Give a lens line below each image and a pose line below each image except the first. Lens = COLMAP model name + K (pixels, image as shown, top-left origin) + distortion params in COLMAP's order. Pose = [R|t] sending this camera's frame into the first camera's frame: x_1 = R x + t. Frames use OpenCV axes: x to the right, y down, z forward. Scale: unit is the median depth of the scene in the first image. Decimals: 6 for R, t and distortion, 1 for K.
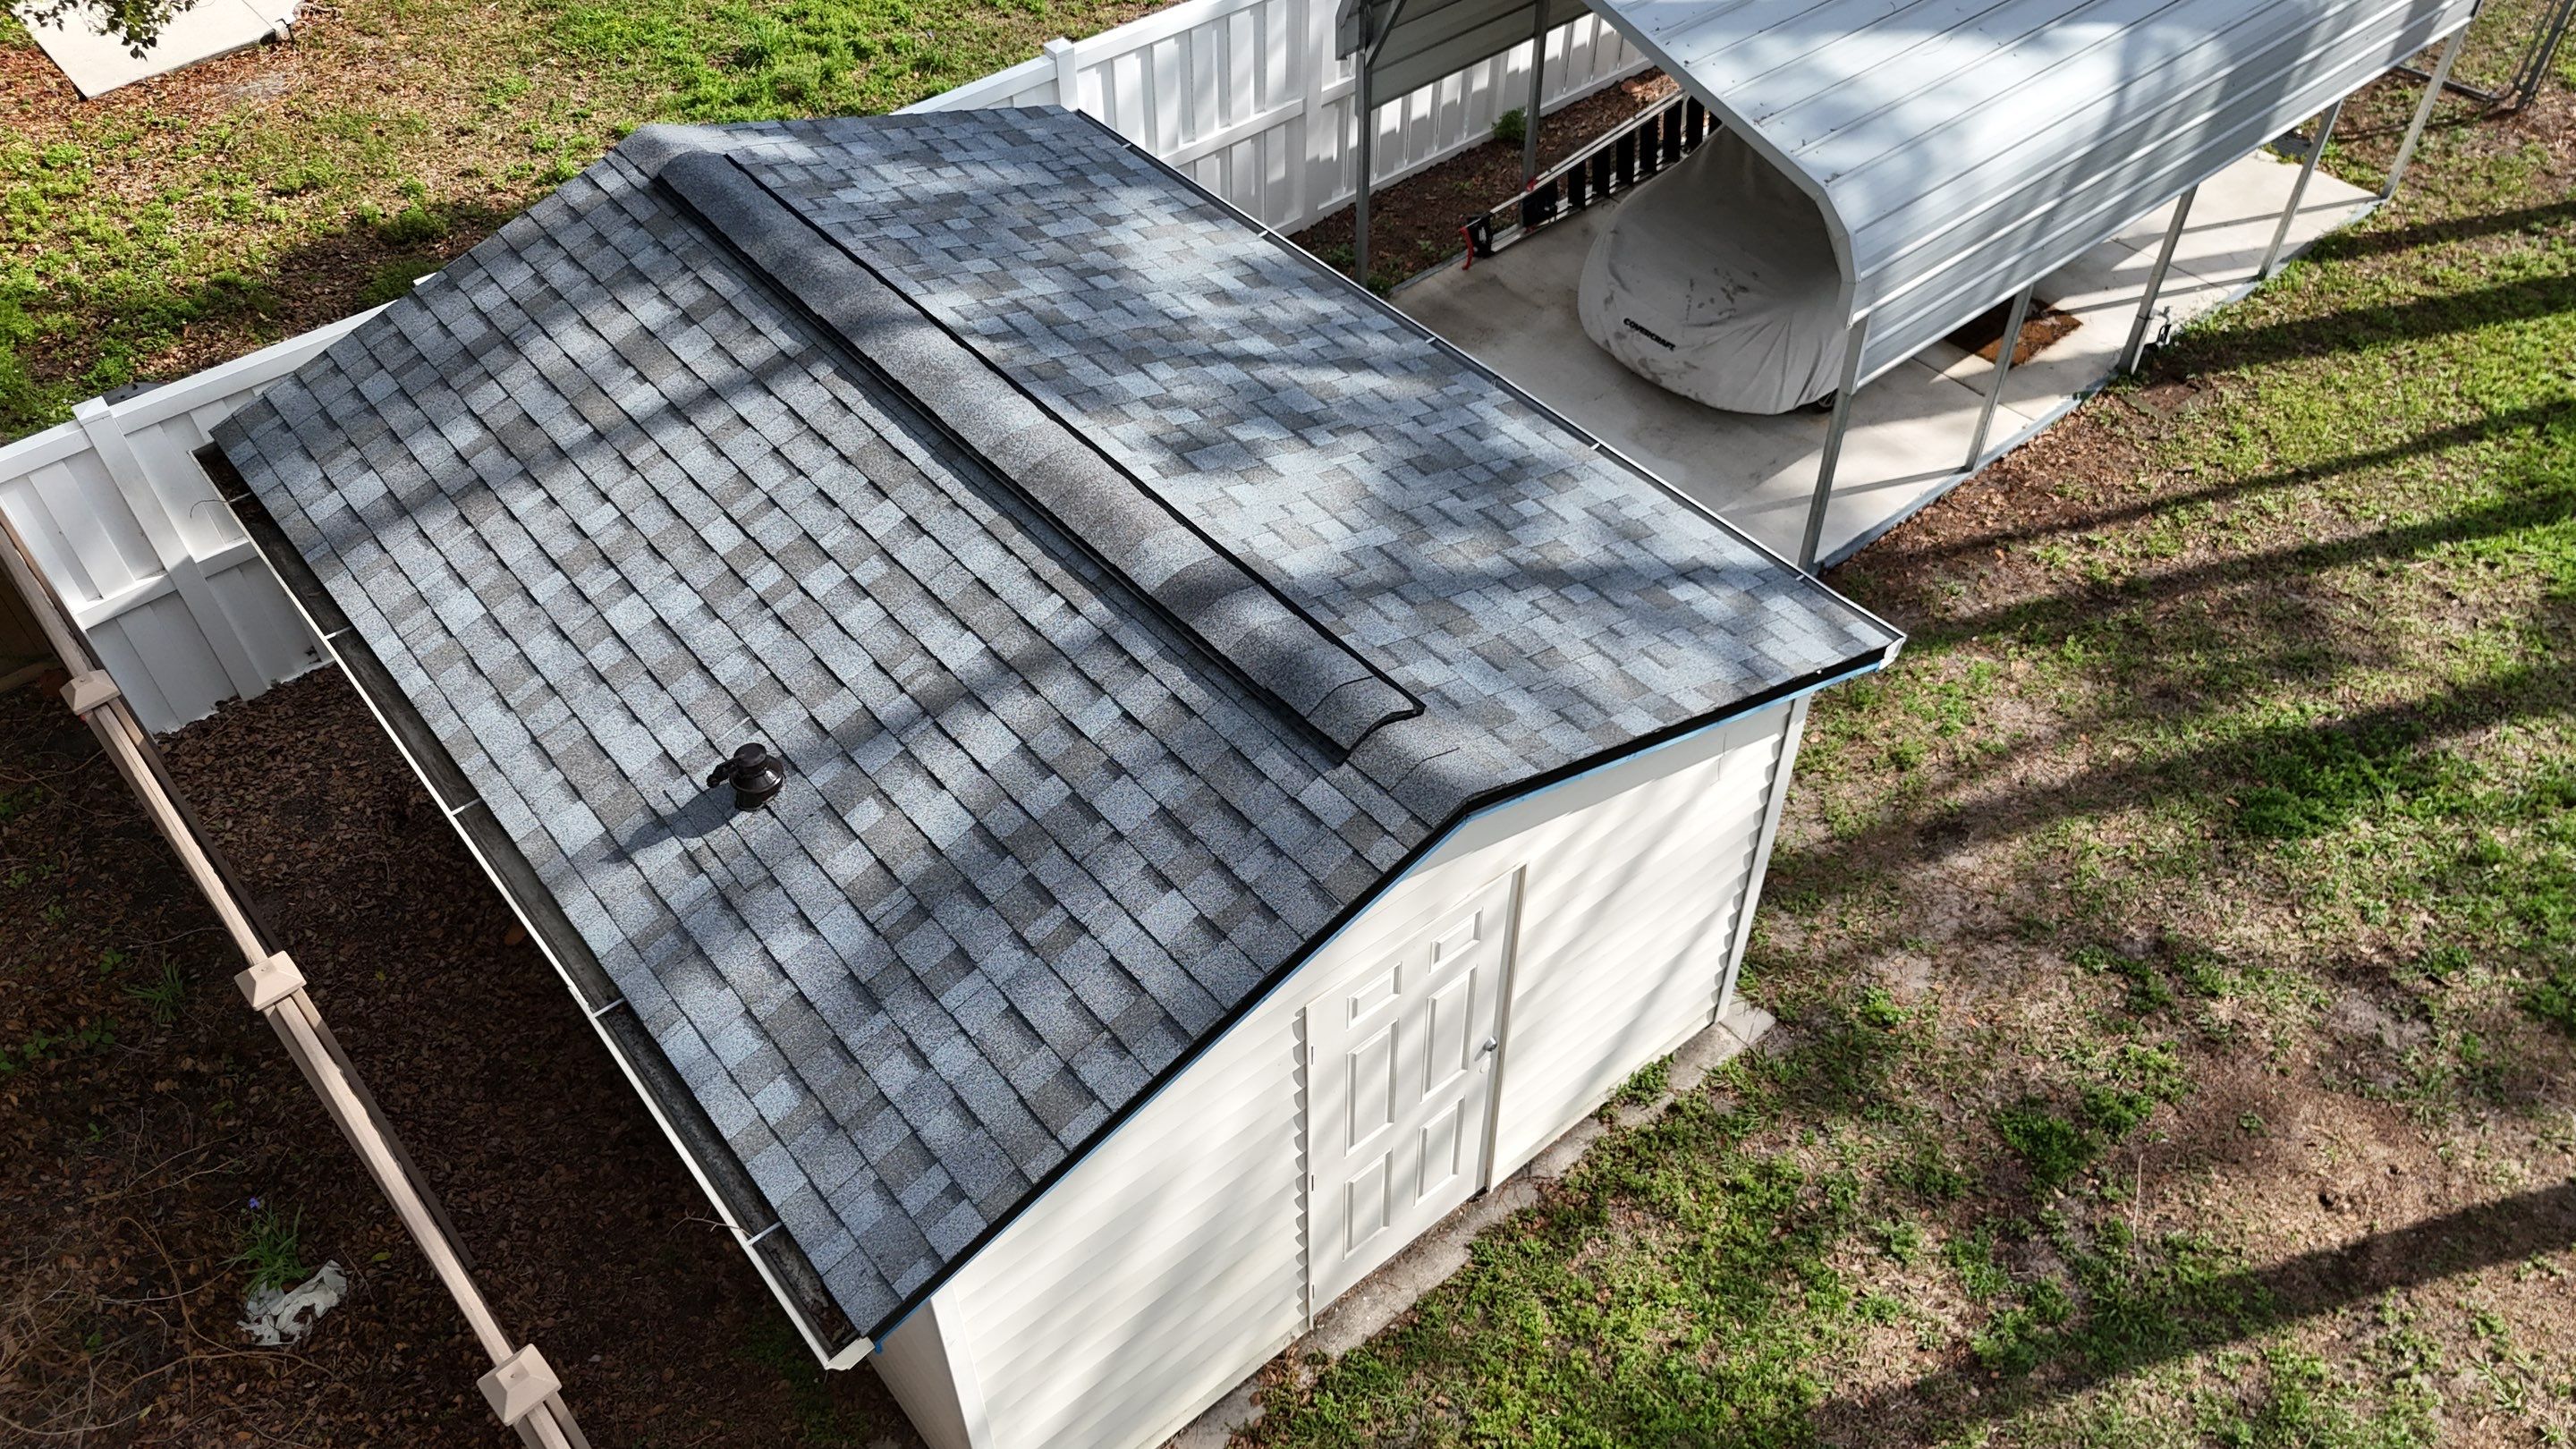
lens RADIAL K [[1905.3, 0, 1284.8], [0, 1905.3, 736.4], [0, 0, 1]] dist [0.065039, -0.068768]
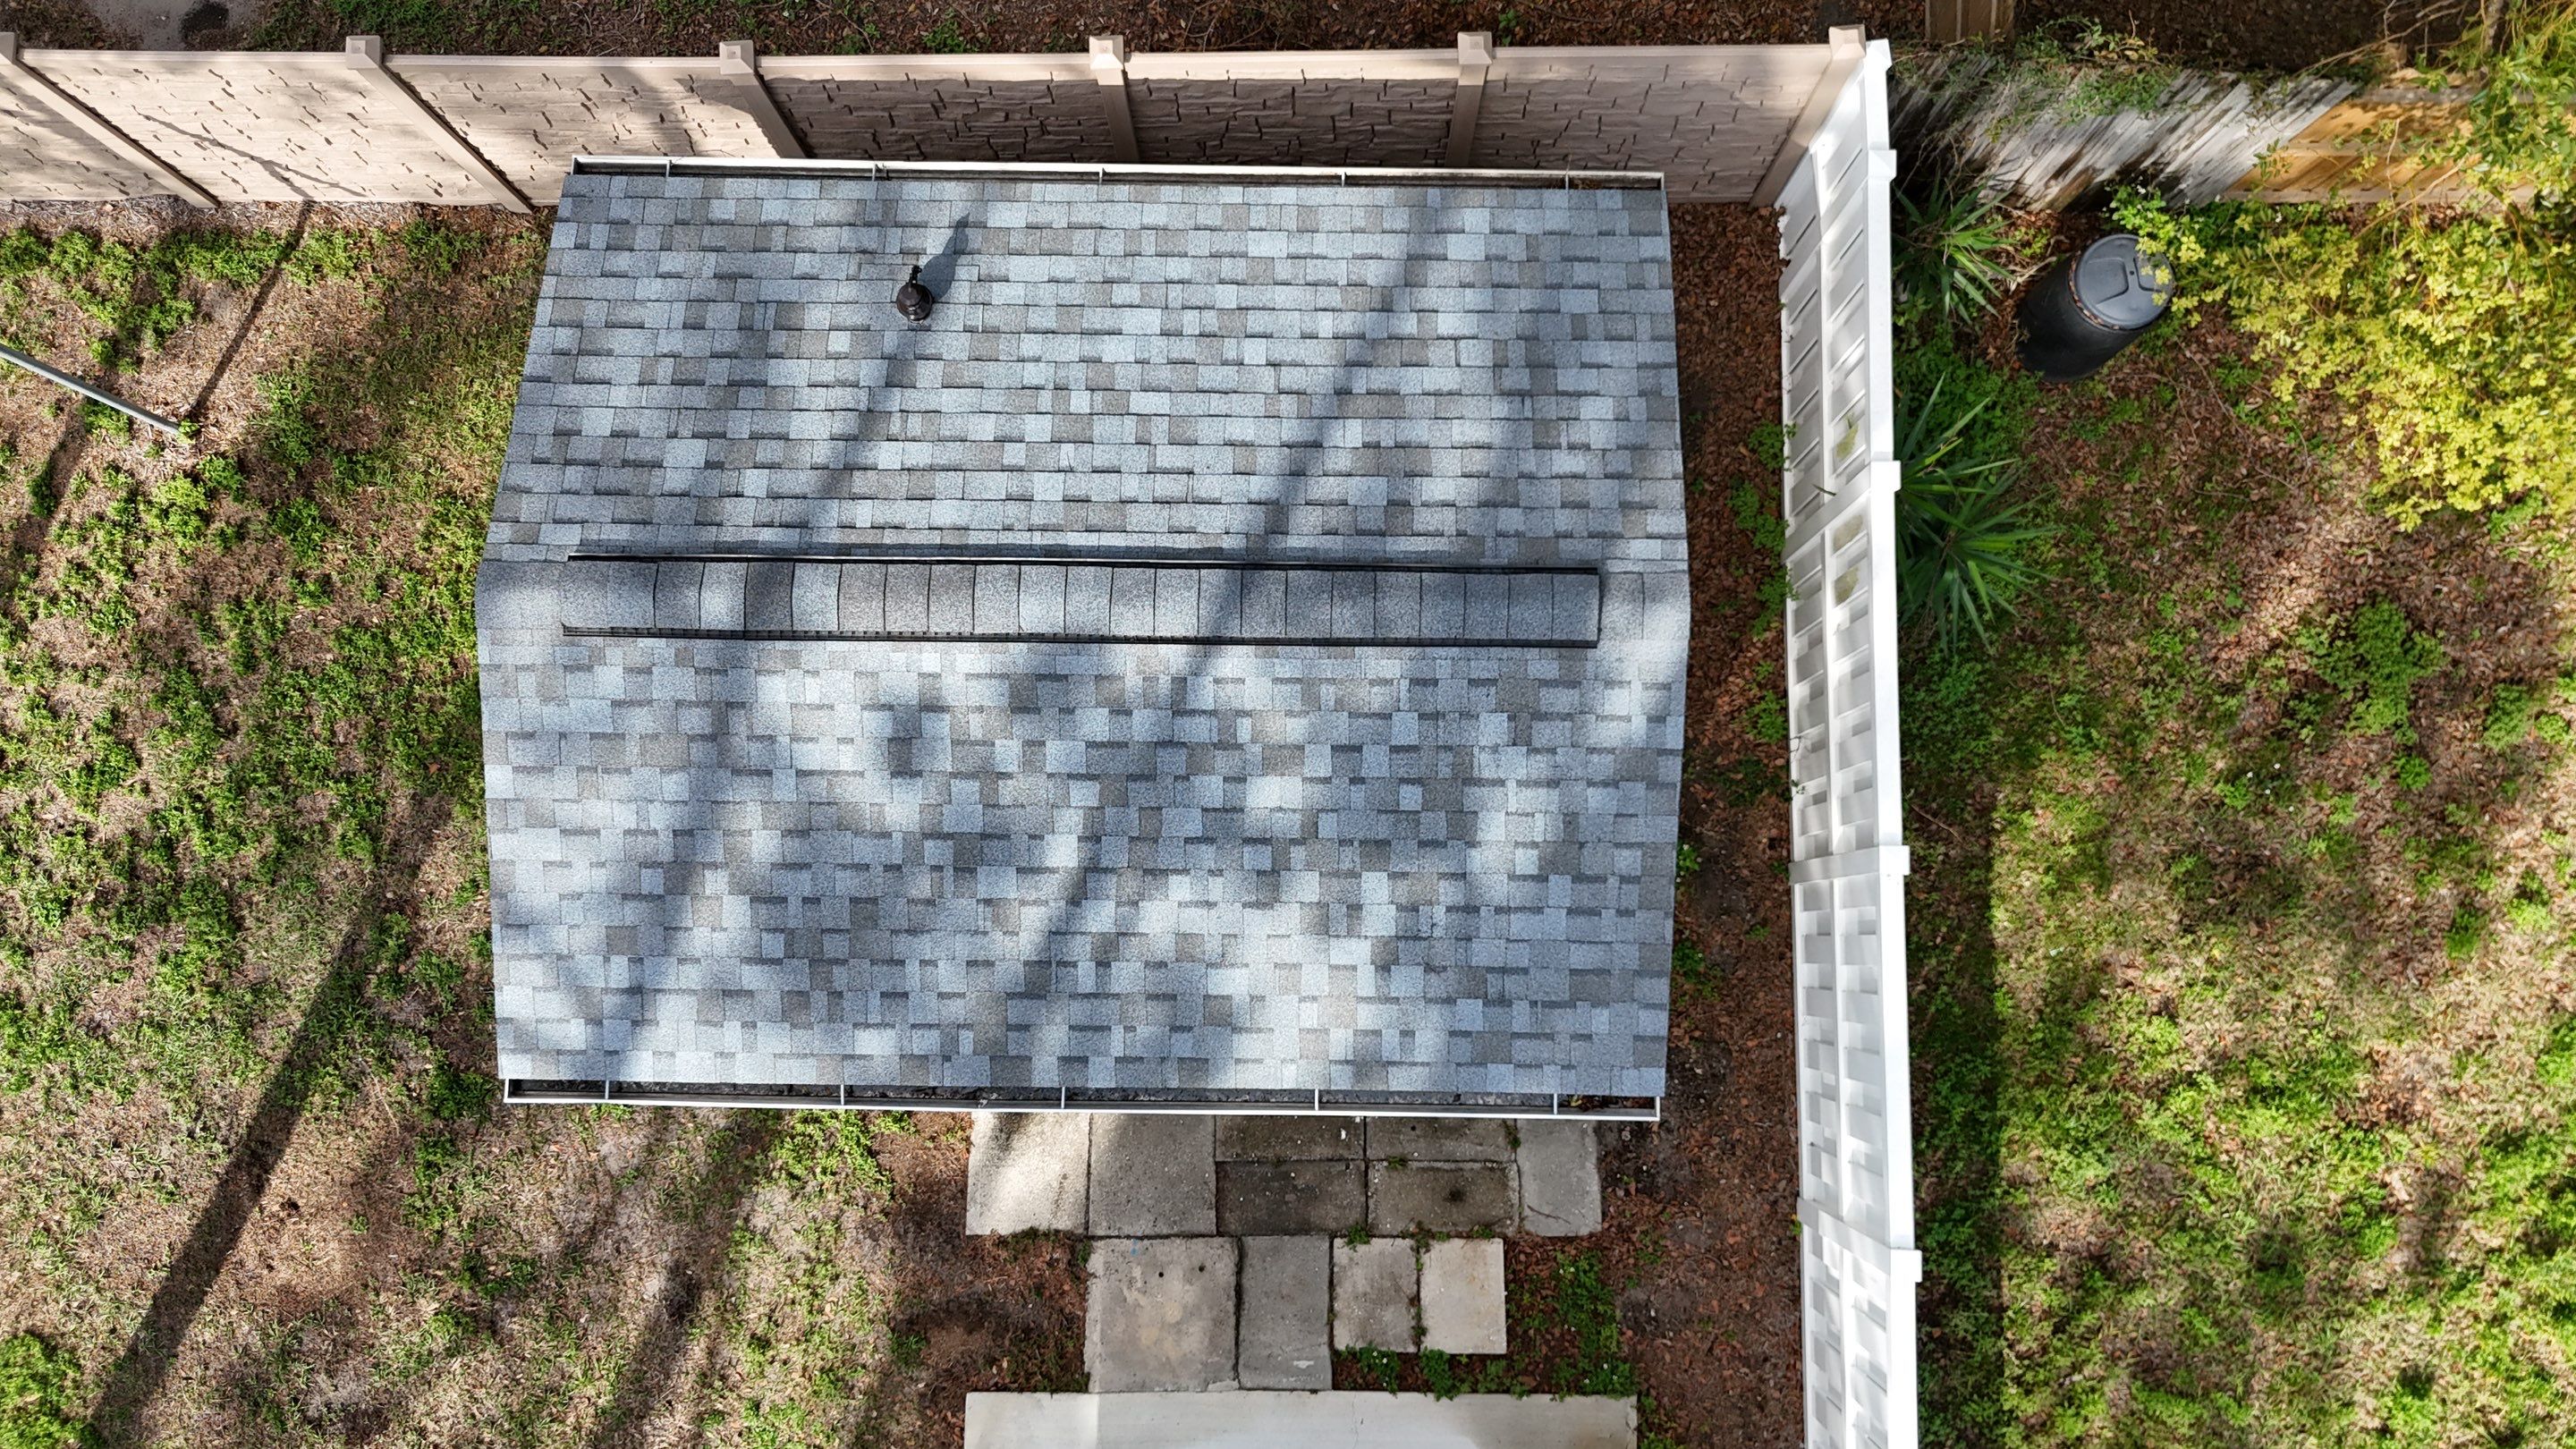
lens RADIAL K [[1905.3, 0, 1289.0], [0, 1905.3, 724.0], [0, 0, 1]] dist [0.065039, -0.068768]
pose [[-0.648573, 0.758347, -0.065283, -0.114864], [-0.527254, -0.385756, 0.757097, -1.235080], [0.548959, 0.525454, 0.650033, 0.359186]]
